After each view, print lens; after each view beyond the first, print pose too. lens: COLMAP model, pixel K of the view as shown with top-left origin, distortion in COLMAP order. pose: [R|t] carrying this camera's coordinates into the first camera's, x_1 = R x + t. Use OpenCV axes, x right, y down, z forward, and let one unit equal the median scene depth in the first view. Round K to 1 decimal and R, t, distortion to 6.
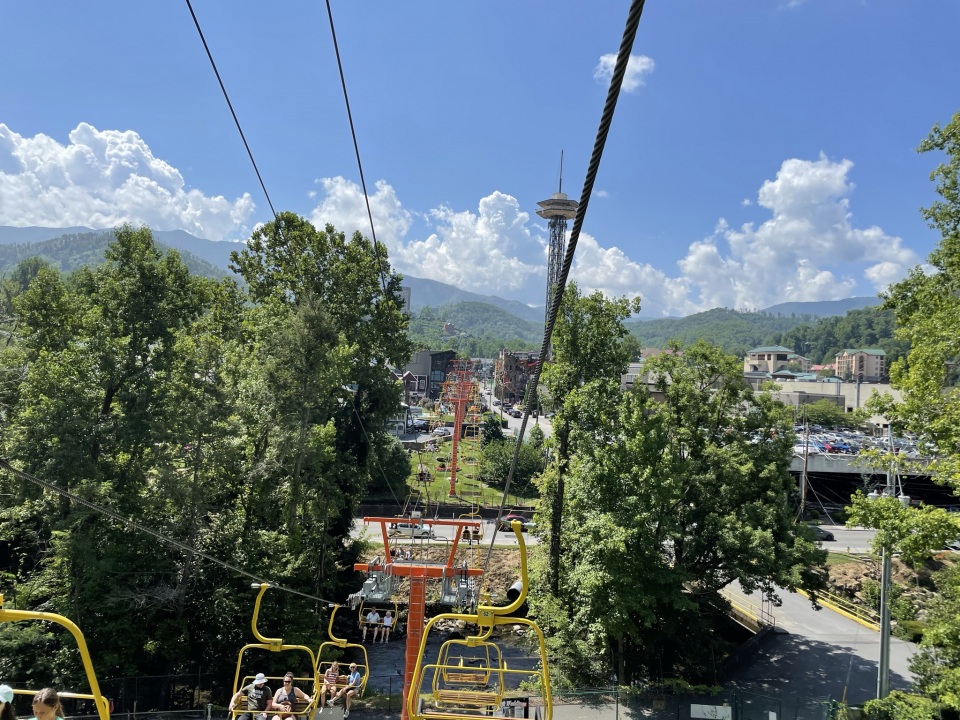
lens RADIAL K [[723.5, 0, 473.6], [0, 723.5, 350.8], [0, 0, 1]] dist [0.080866, -0.109819]
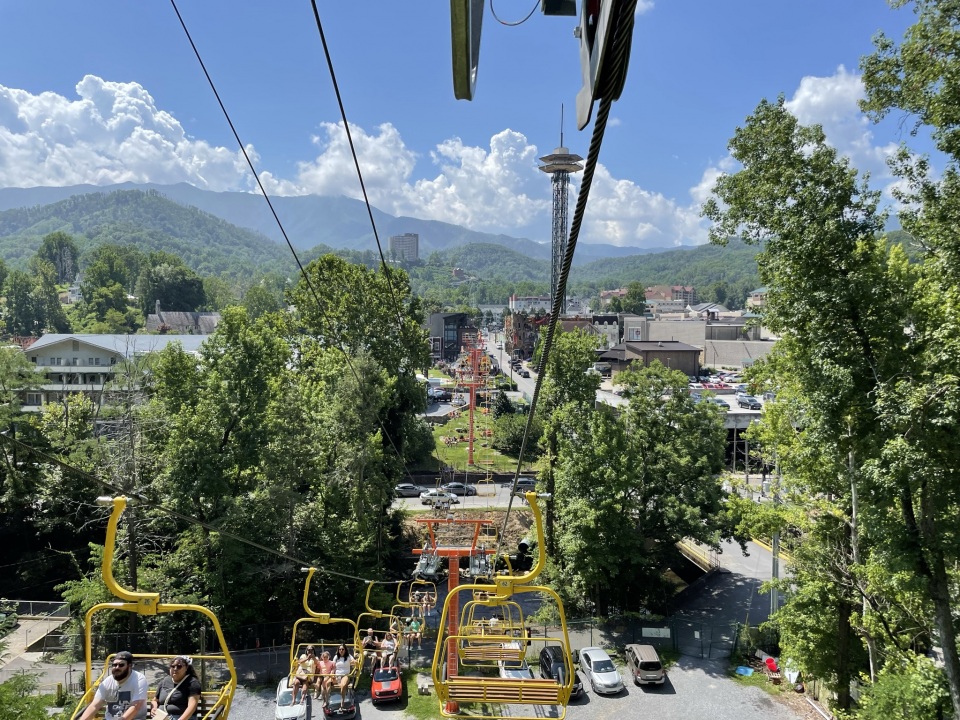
lens RADIAL K [[723.5, 0, 465.8], [0, 723.5, 355.2], [0, 0, 1]] dist [0.080866, -0.109819]
pose [[0.998556, -0.045080, -0.029230, 0.004953], [0.047503, 0.994959, 0.088323, -0.086458], [0.025102, -0.089584, 0.995663, -0.174124]]
